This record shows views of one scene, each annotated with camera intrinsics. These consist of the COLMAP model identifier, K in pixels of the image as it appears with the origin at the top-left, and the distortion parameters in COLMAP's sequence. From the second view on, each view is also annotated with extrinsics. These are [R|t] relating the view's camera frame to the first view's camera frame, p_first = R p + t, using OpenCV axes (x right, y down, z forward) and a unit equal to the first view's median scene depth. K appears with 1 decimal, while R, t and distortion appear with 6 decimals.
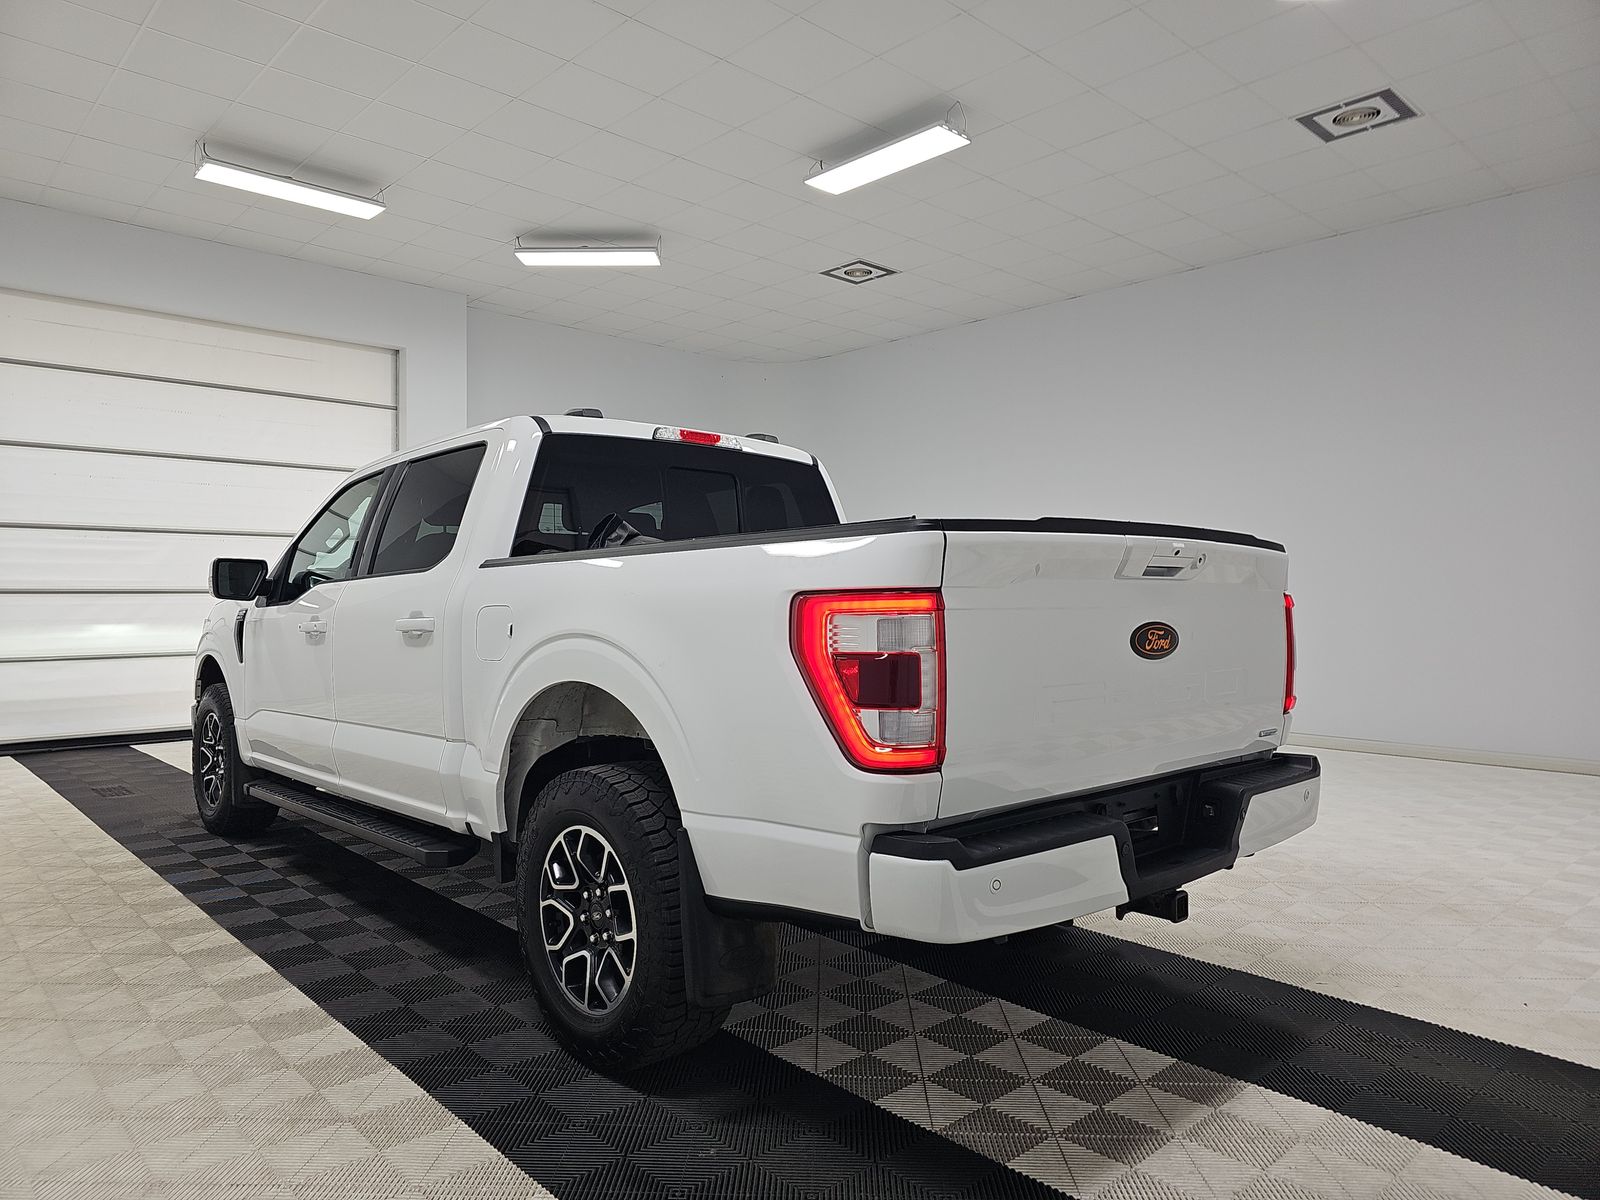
lens RADIAL K [[1050.0, 0, 791.6], [0, 1050.0, 579.9], [0, 0, 1]] dist [0.025328, -0.016048]
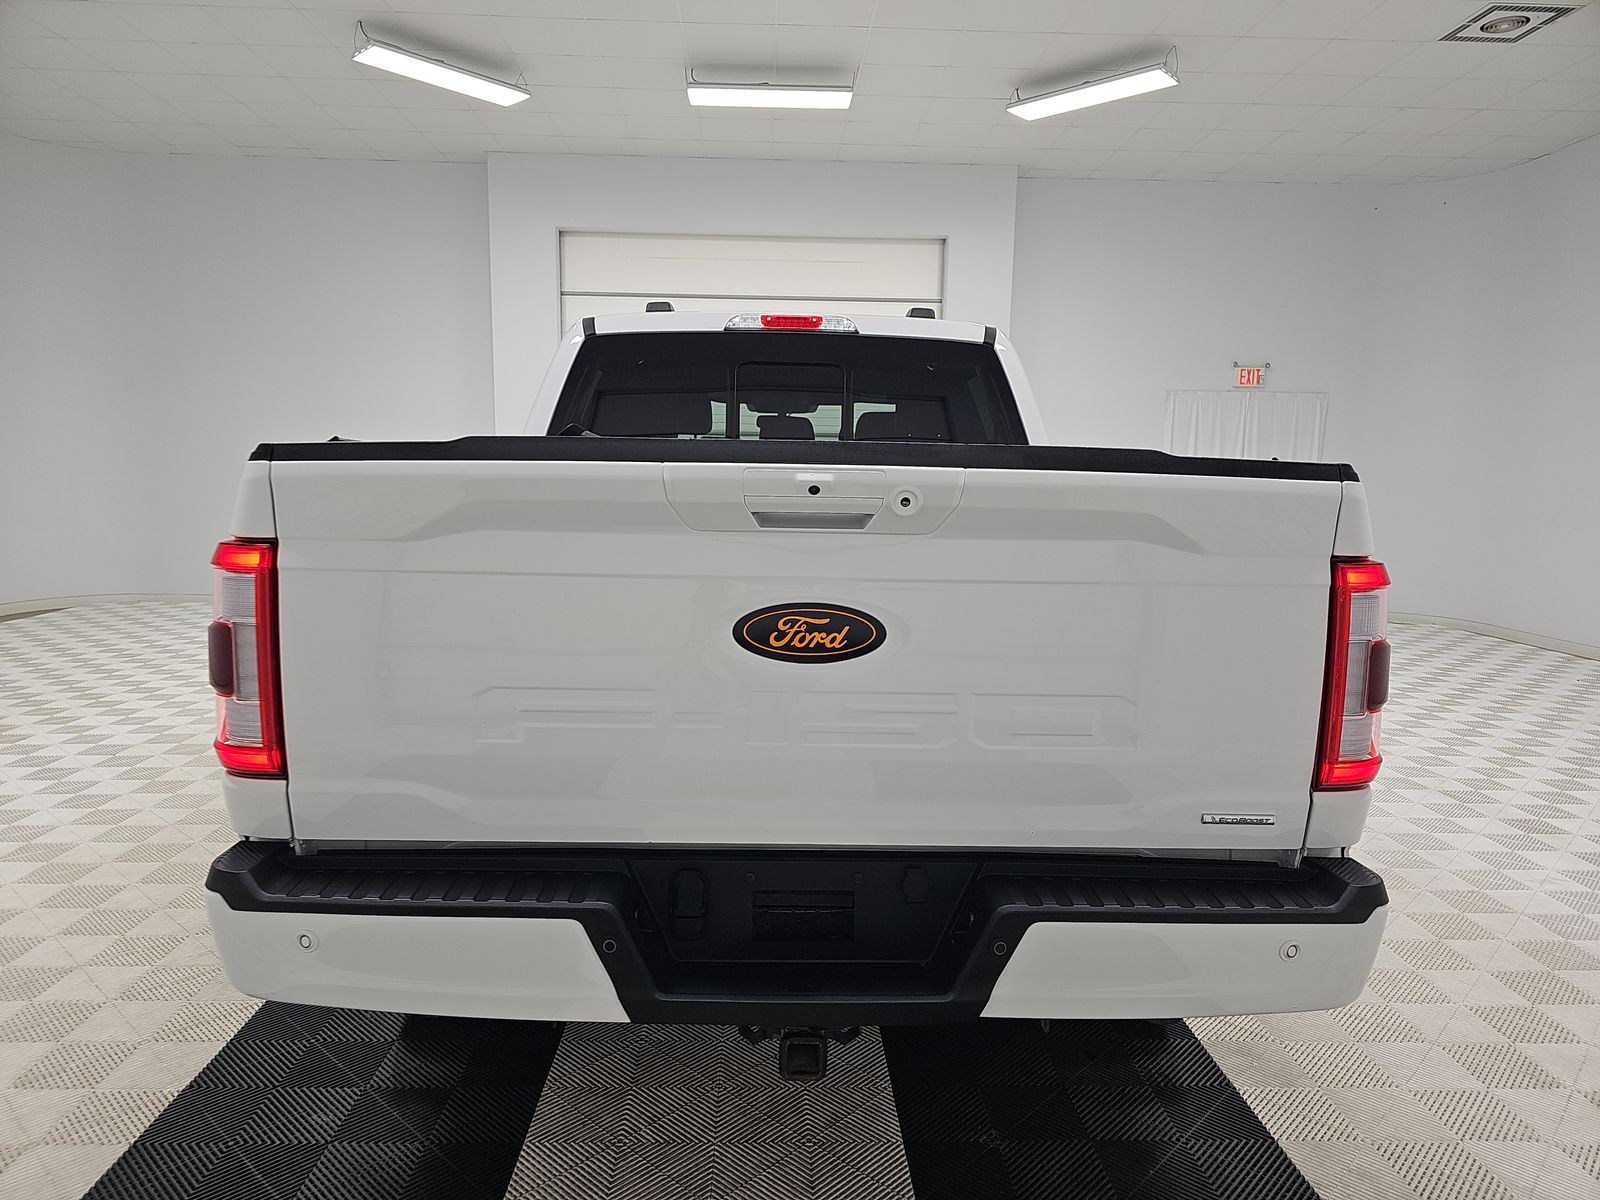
lens RADIAL K [[1050.0, 0, 801.3], [0, 1050.0, 614.1], [0, 0, 1]] dist [0.025328, -0.016048]
pose [[0.753316, 0.094555, -0.650826, 0.488003], [-0.003200, 0.990126, 0.140145, -0.024563], [0.657651, -0.103491, 0.746180, 0.368521]]
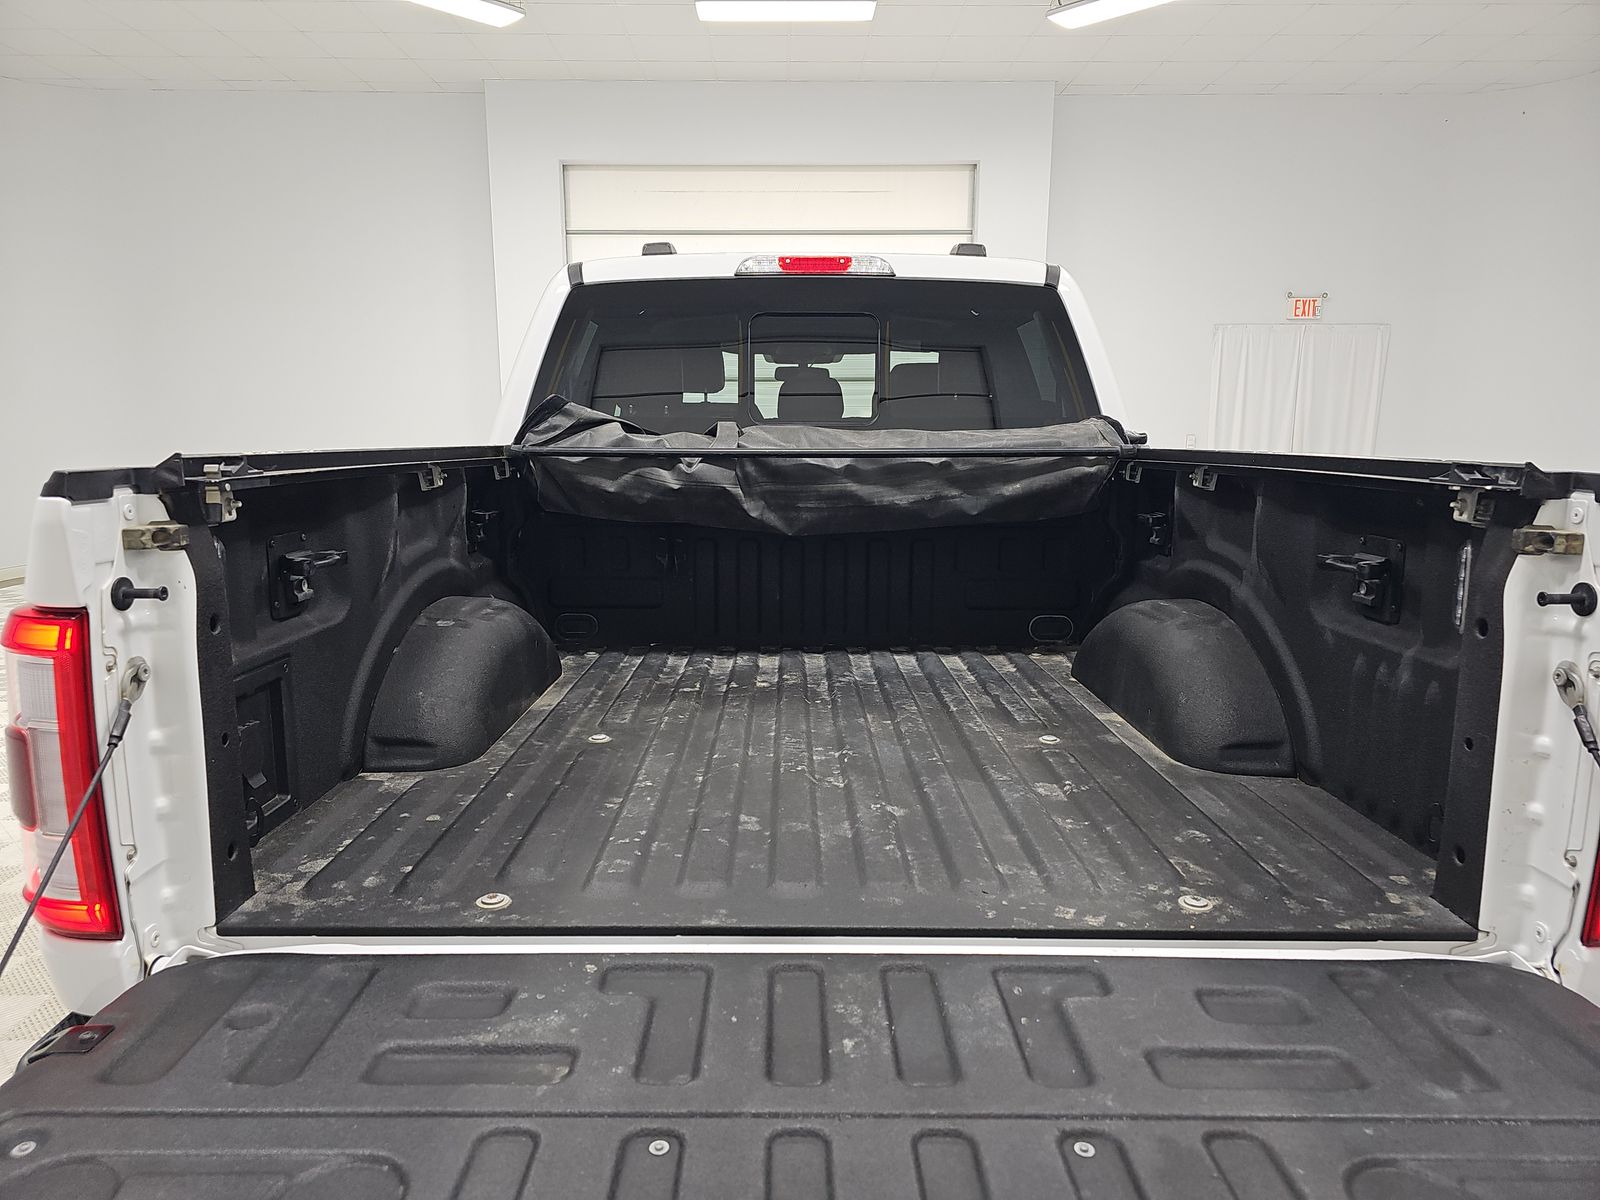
lens RADIAL K [[1050.0, 0, 788.2], [0, 1050.0, 598.0], [0, 0, 1]] dist [0.025328, -0.016048]
pose [[0.733148, 0.116260, -0.670057, 0.398473], [0.011206, 0.983080, 0.182833, -0.046984], [0.679976, -0.141552, 0.719441, 0.463688]]
